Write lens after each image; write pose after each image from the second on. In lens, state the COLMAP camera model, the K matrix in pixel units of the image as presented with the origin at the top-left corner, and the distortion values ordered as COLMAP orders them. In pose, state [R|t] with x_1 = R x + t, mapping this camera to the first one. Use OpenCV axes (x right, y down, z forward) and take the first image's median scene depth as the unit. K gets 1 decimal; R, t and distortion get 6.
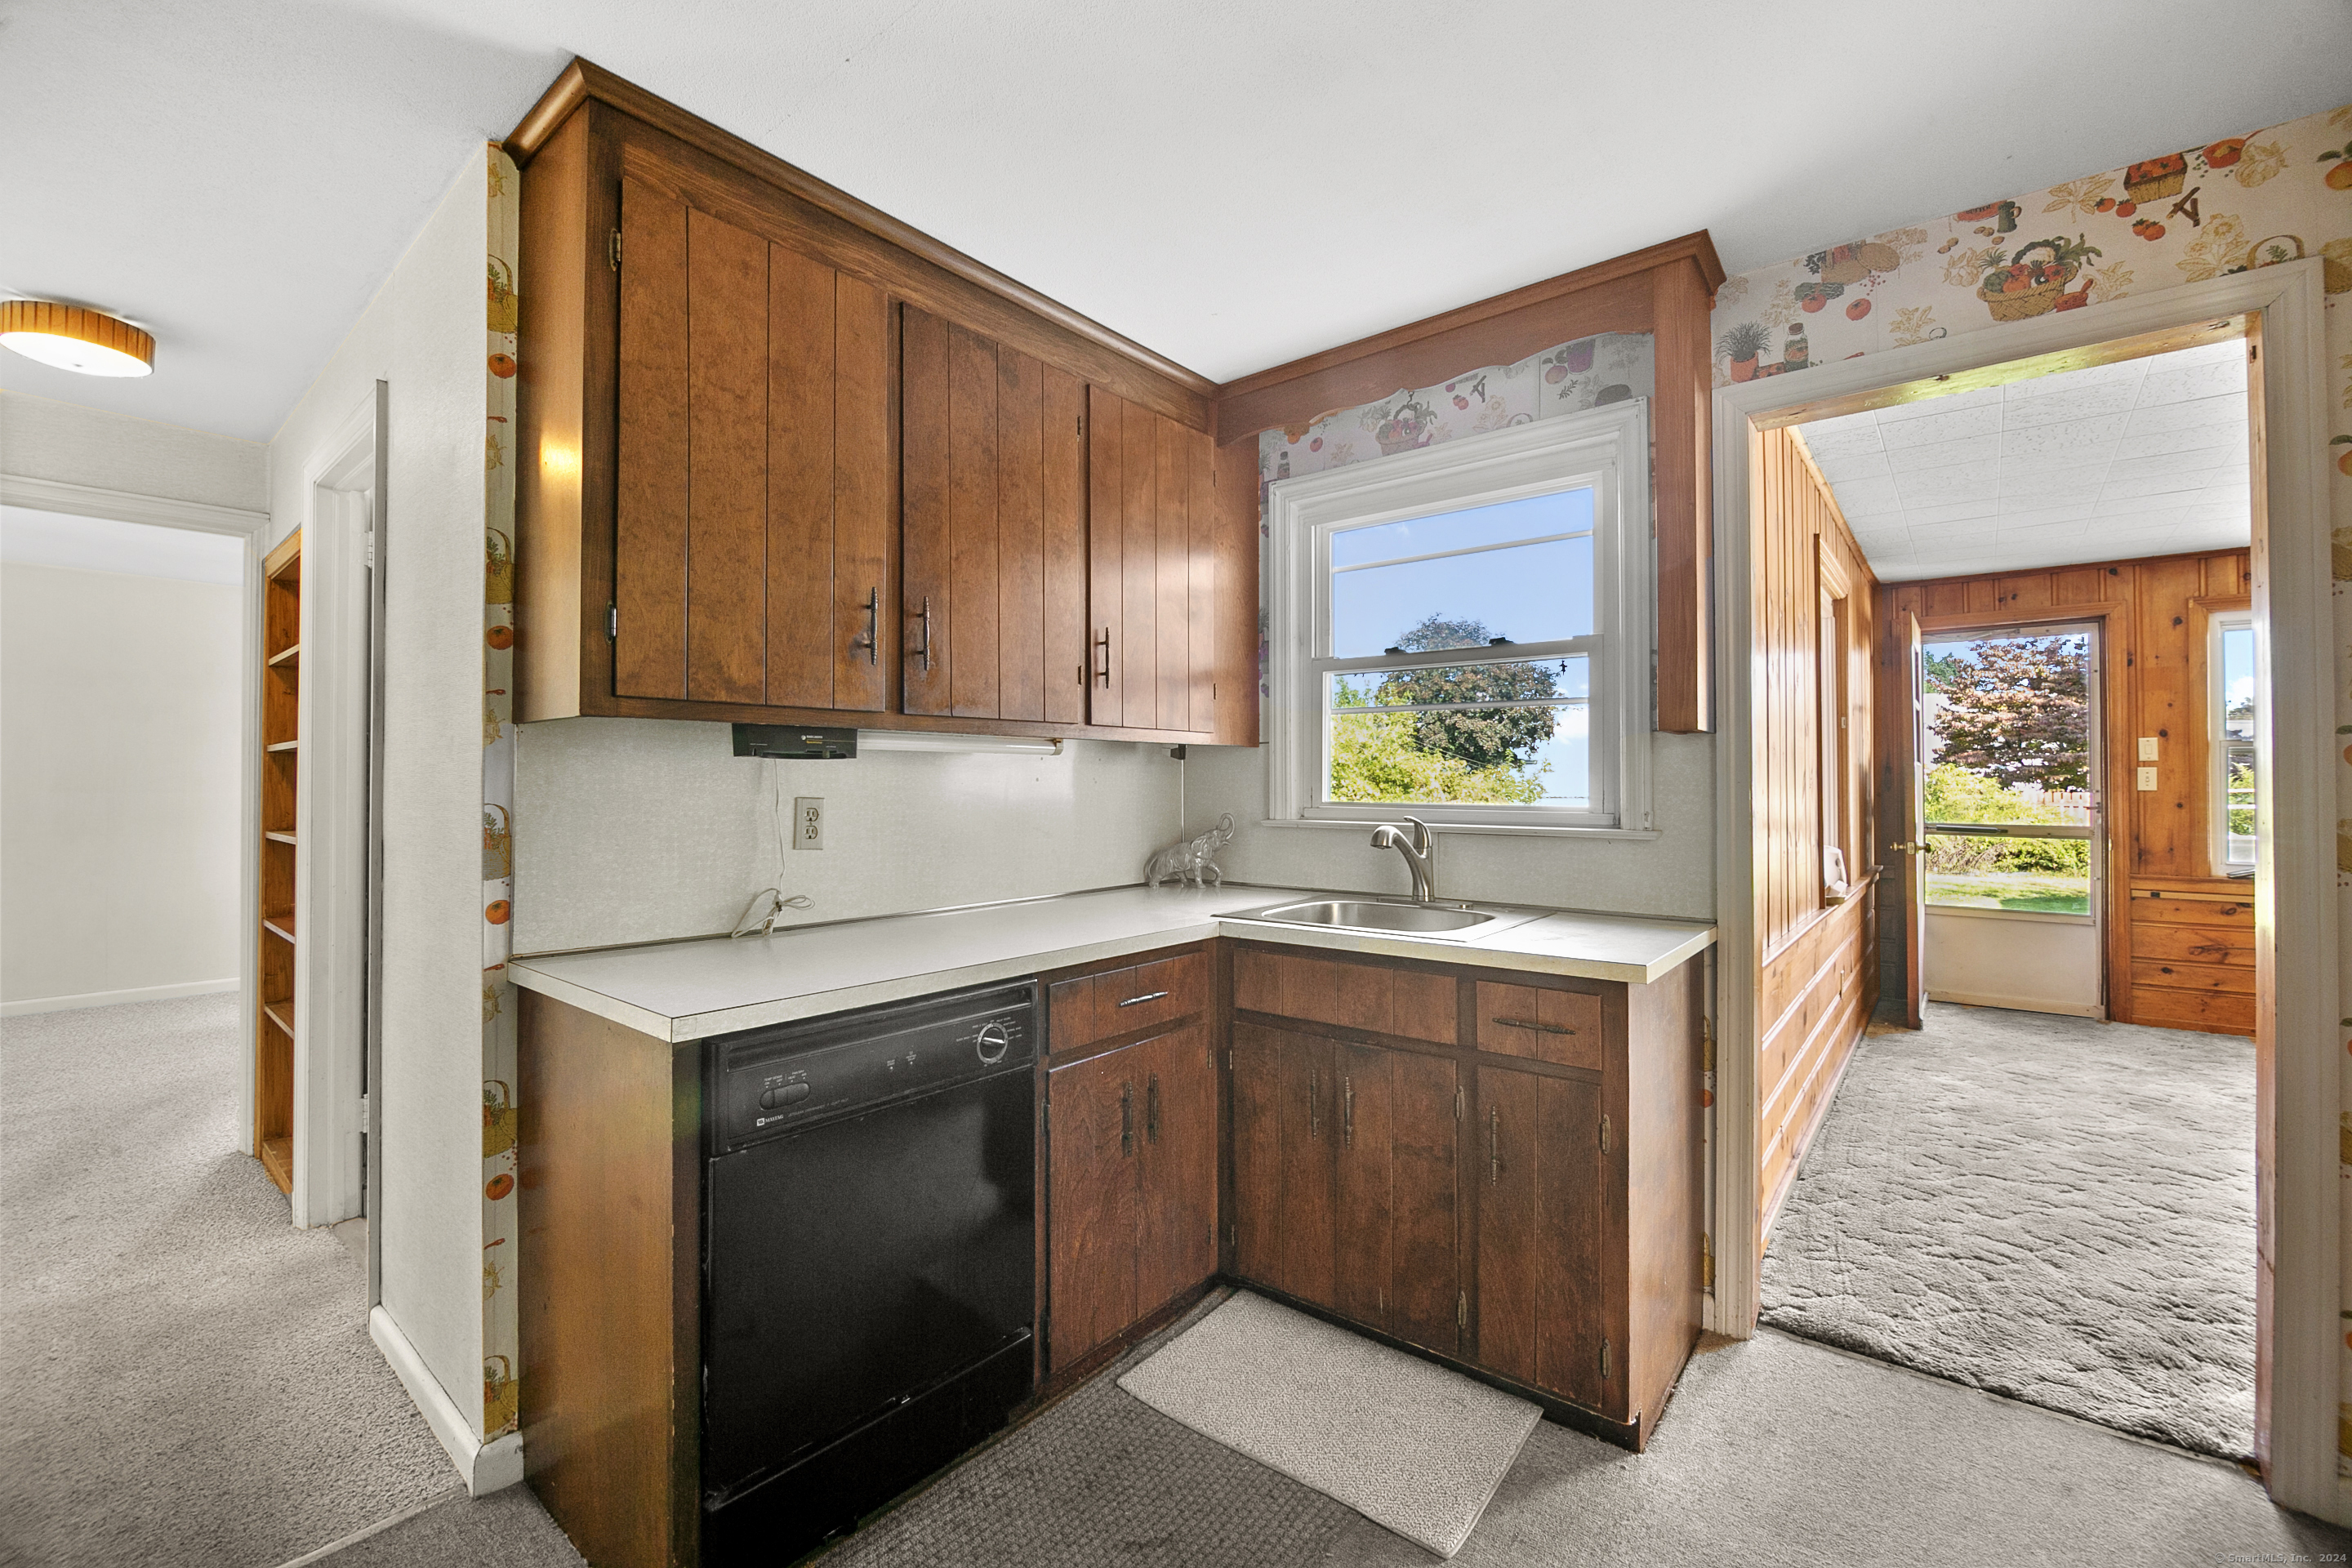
lens RADIAL K [[1006.4, 0, 1168.4], [0, 1006.4, 770.6], [0, 0, 1]] dist [-0.001161, -0.005808]
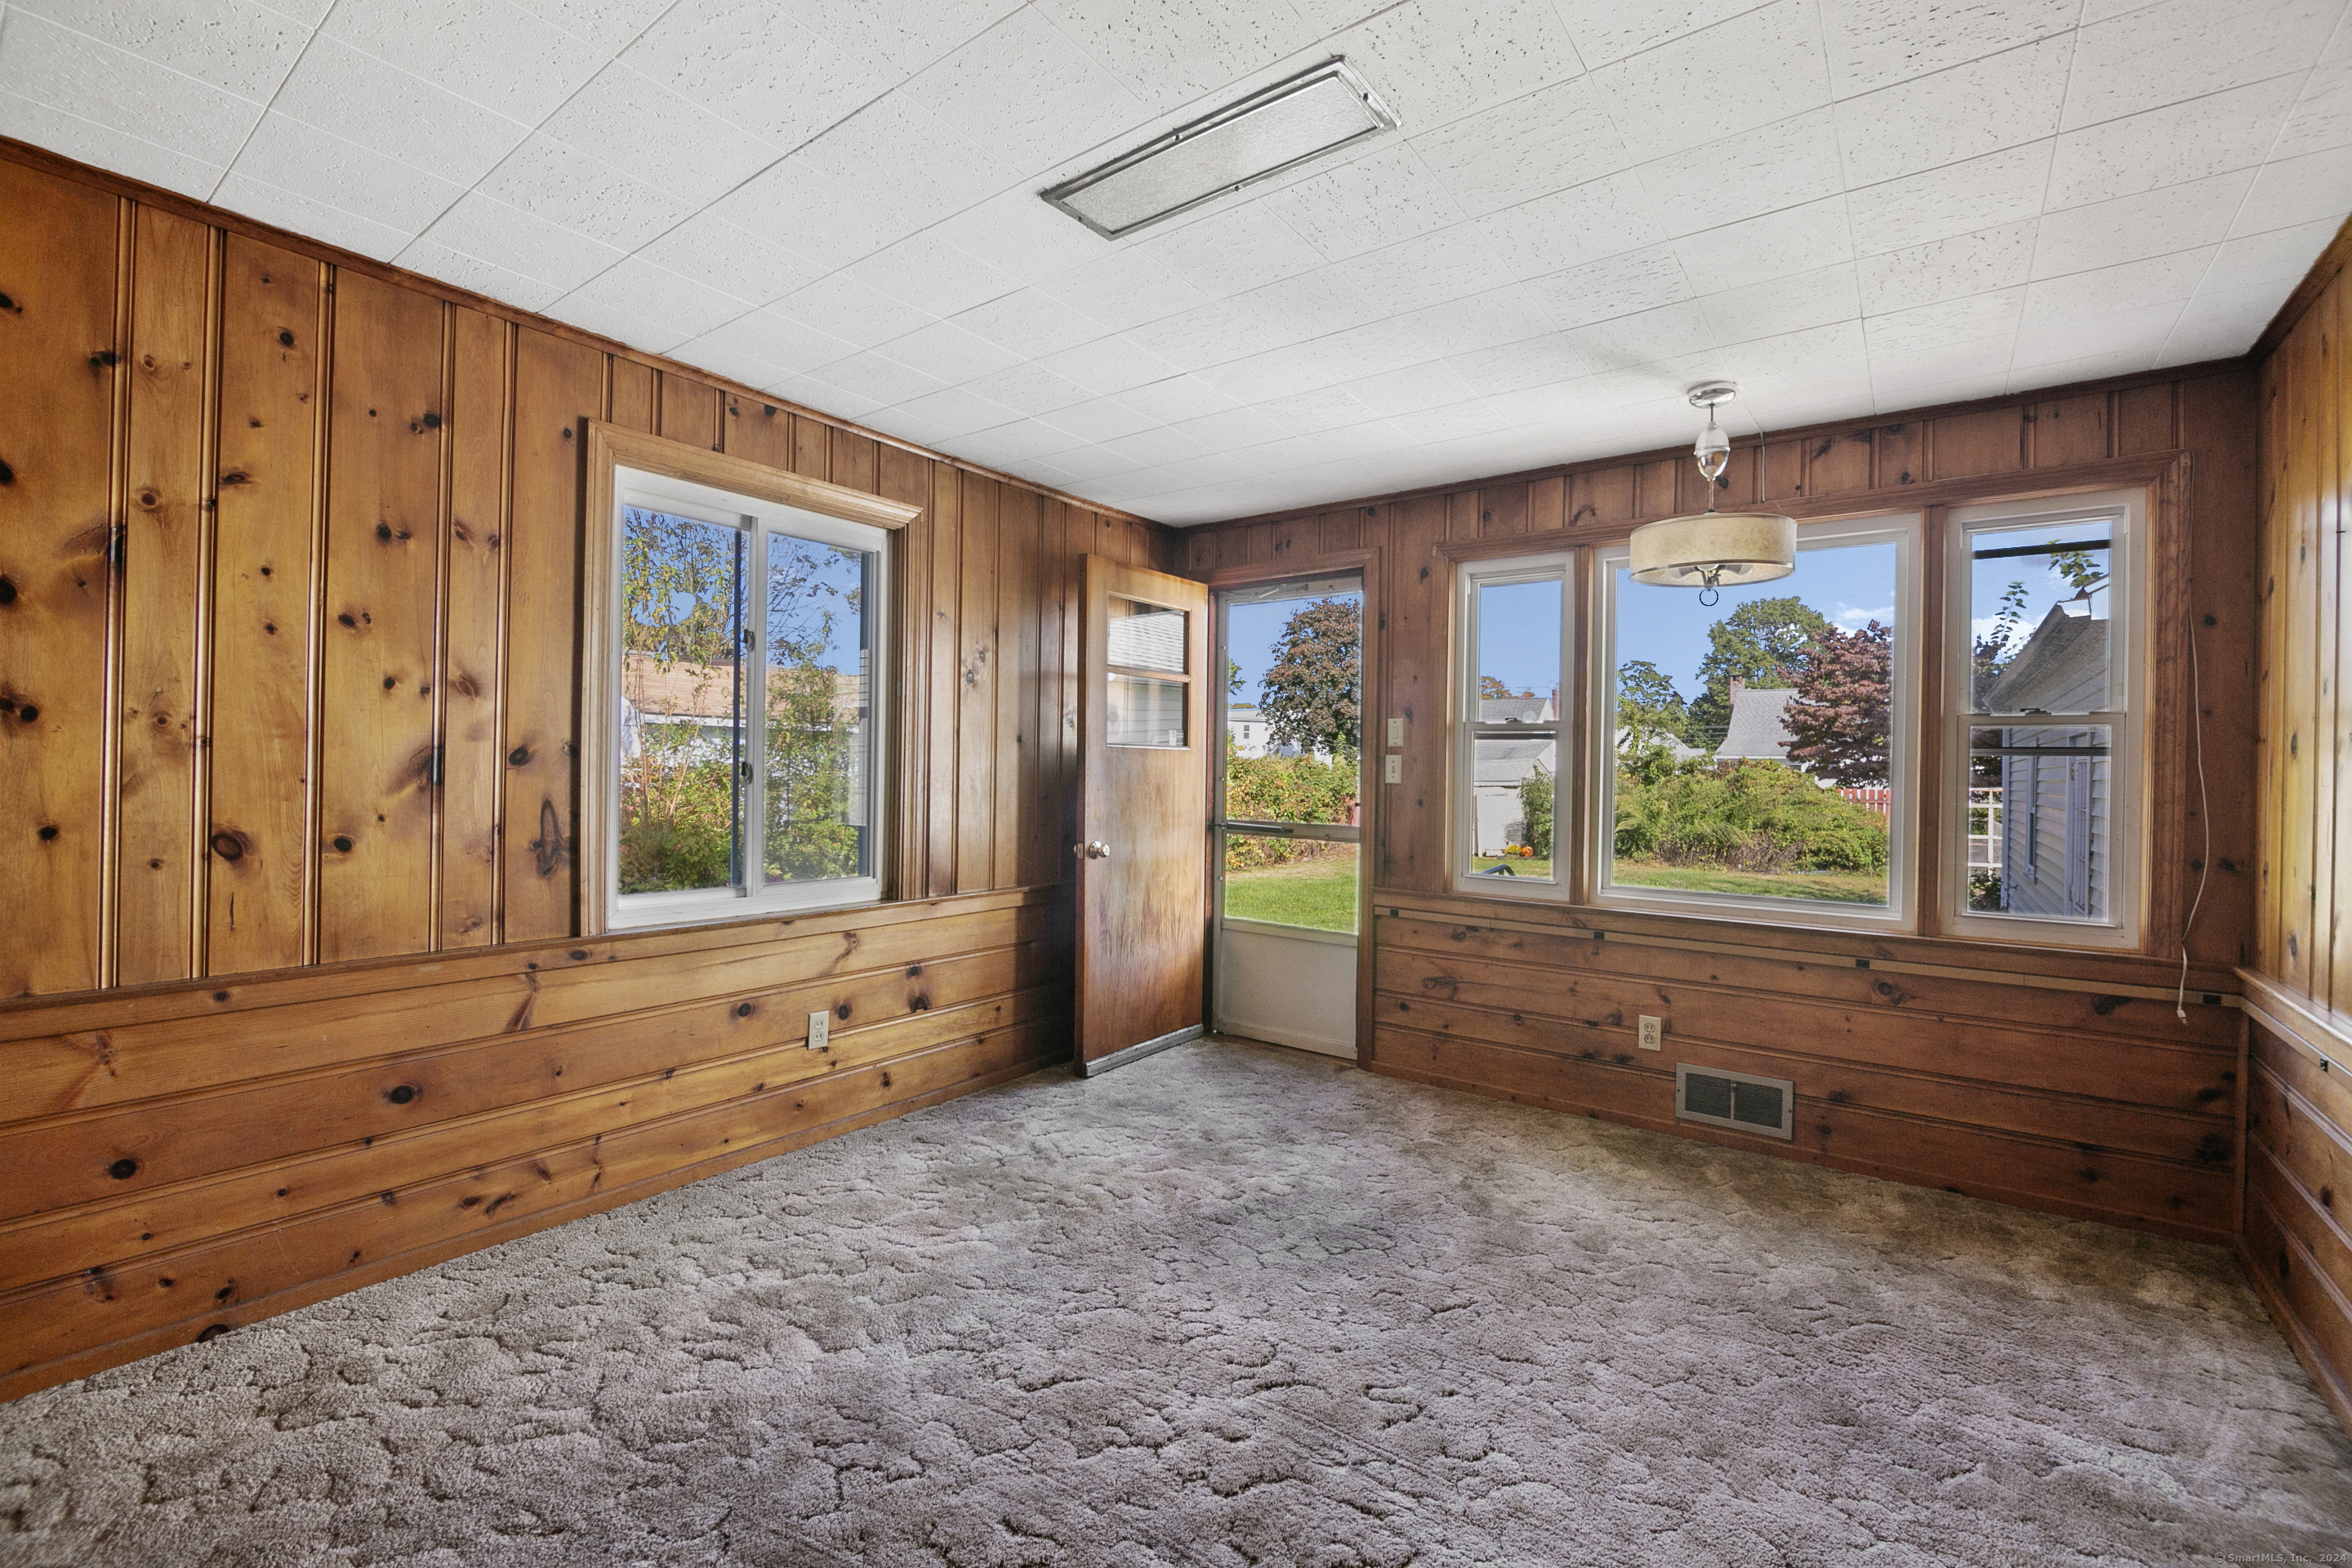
lens RADIAL K [[1006.4, 0, 1168.4], [0, 1006.4, 770.6], [0, 0, 1]] dist [-0.001161, -0.005808]
pose [[0.999487, 0.017248, 0.026977, 0.741102], [-0.017701, 0.999705, 0.016618, -0.000961], [-0.026683, -0.017087, 0.999498, 0.184254]]
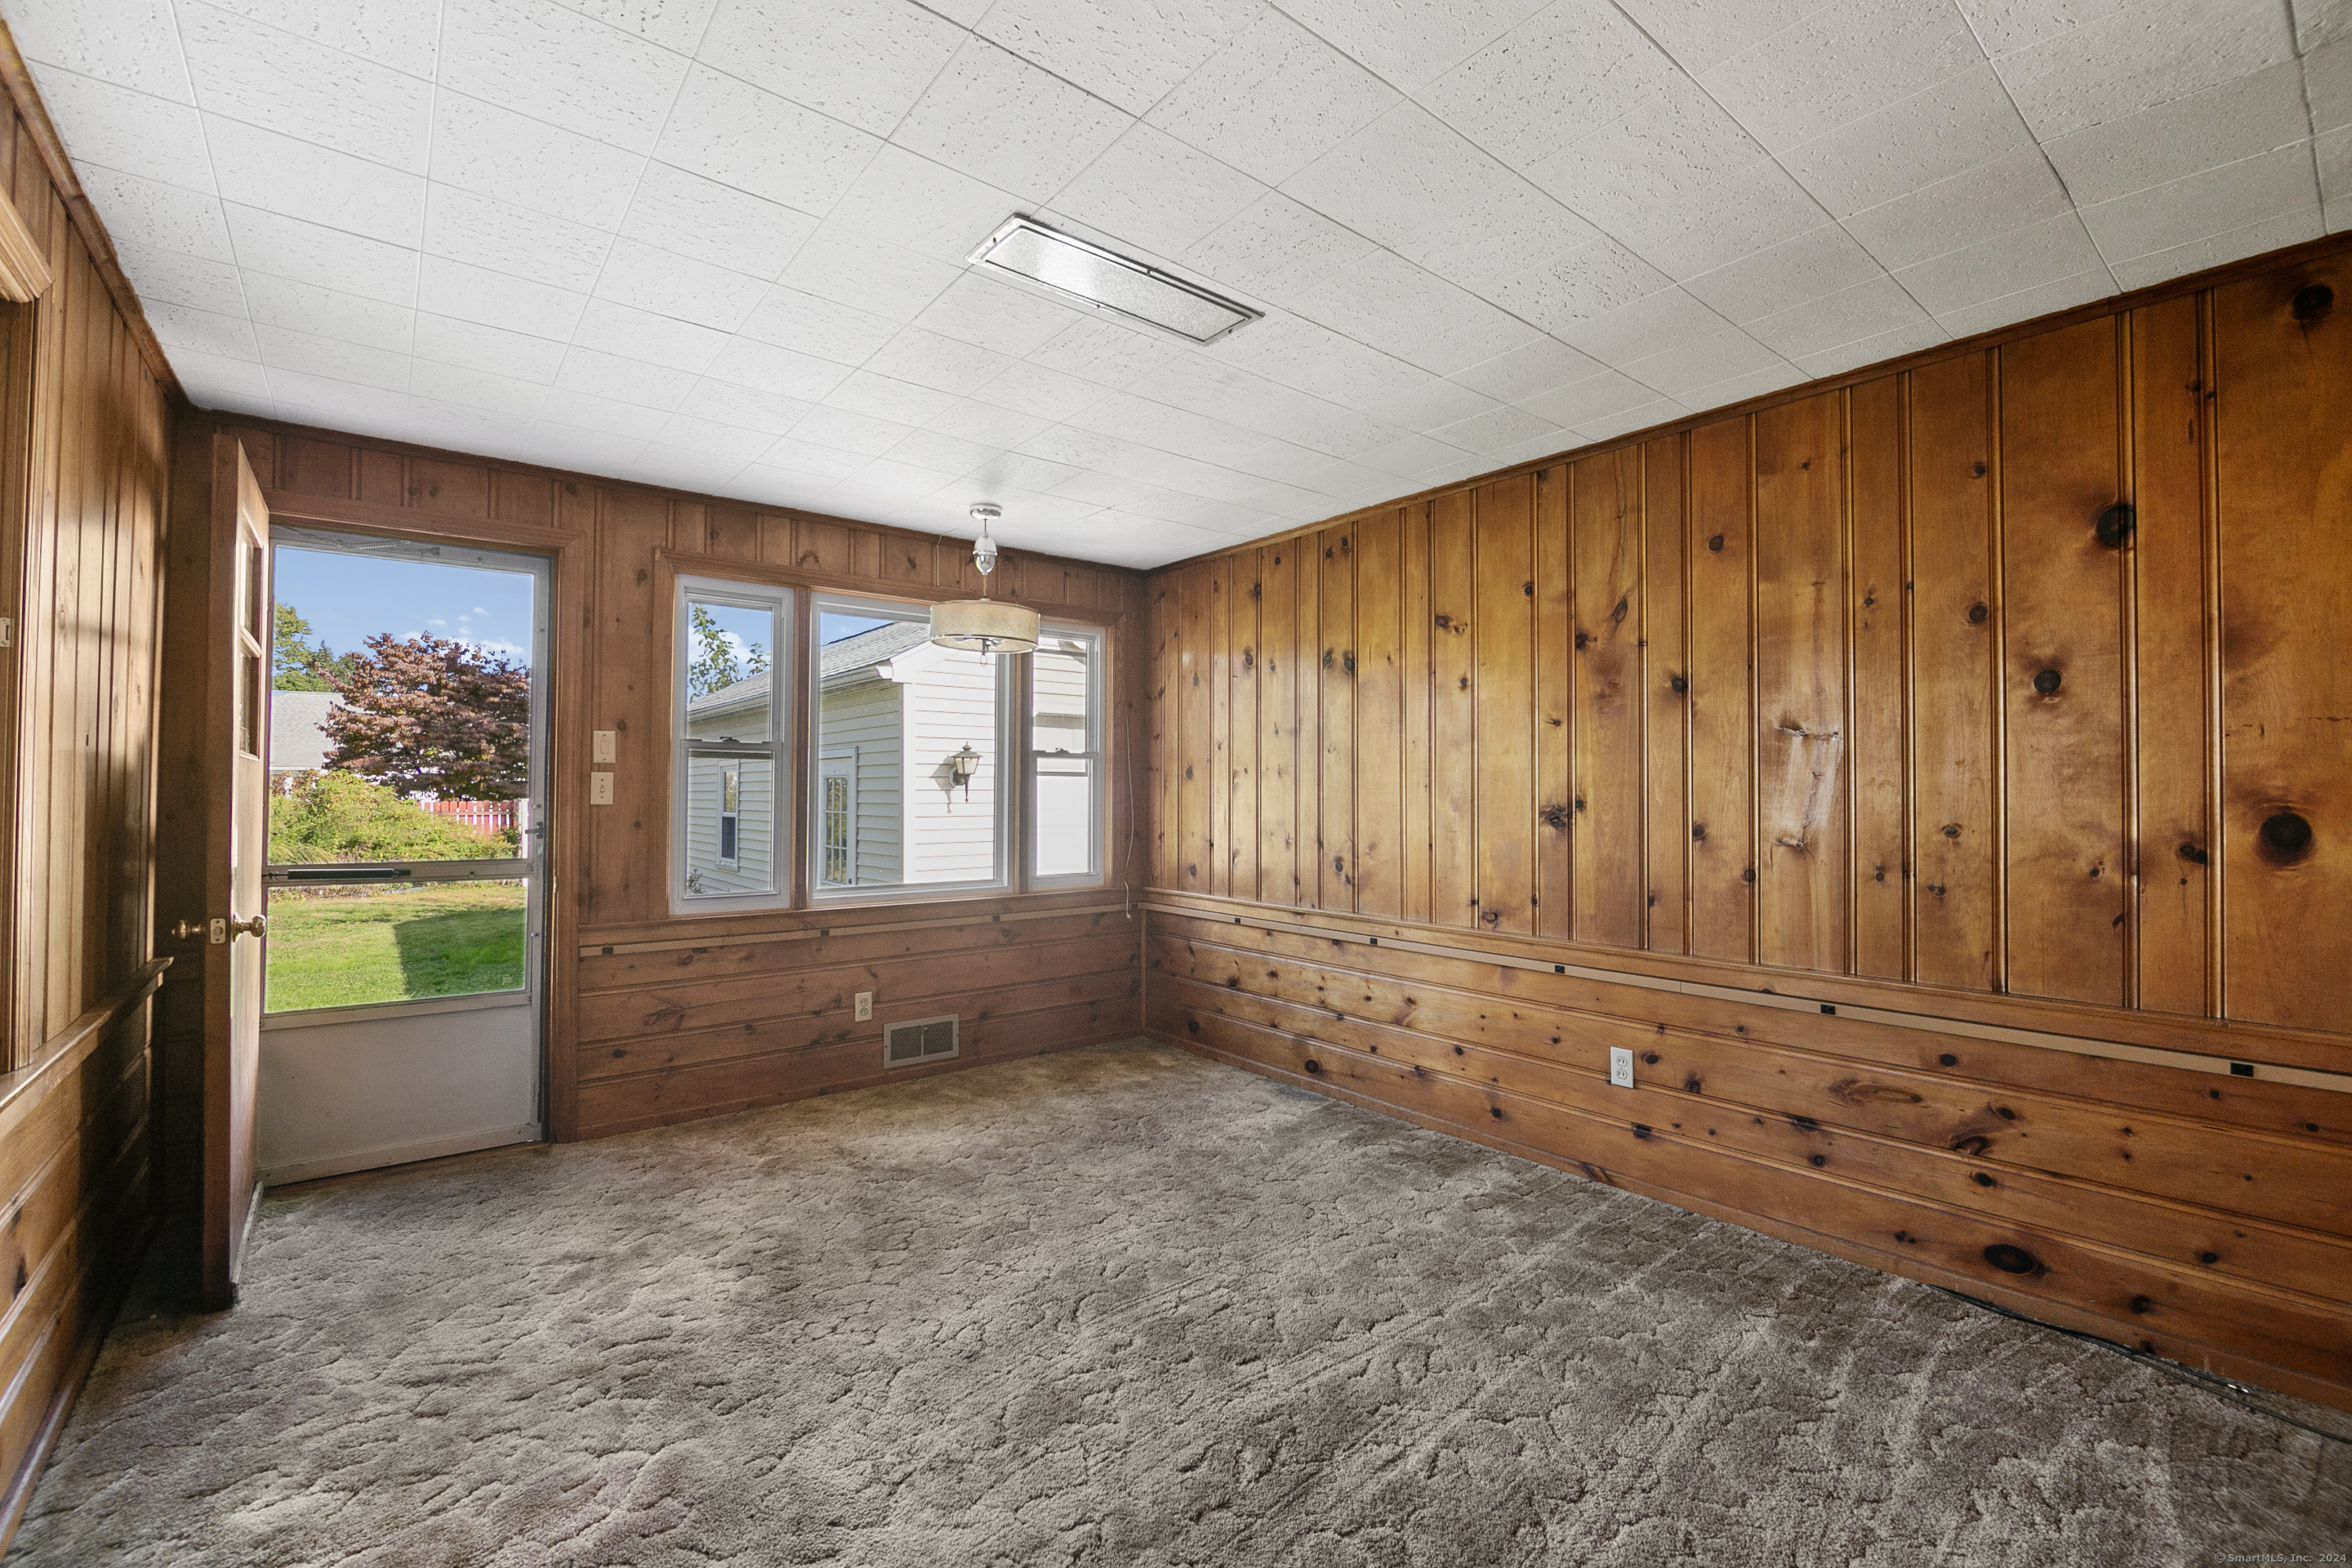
lens RADIAL K [[1009.9, 0, 1170.8], [0, 1009.9, 772.0], [0, 0, 1]] dist [-0.014202, -0.000314]
pose [[0.218157, 0.022495, 0.975654, 0.351632], [-0.016138, 0.999681, -0.019441, 0.003782], [-0.975780, -0.011504, 0.218451, 0.428044]]
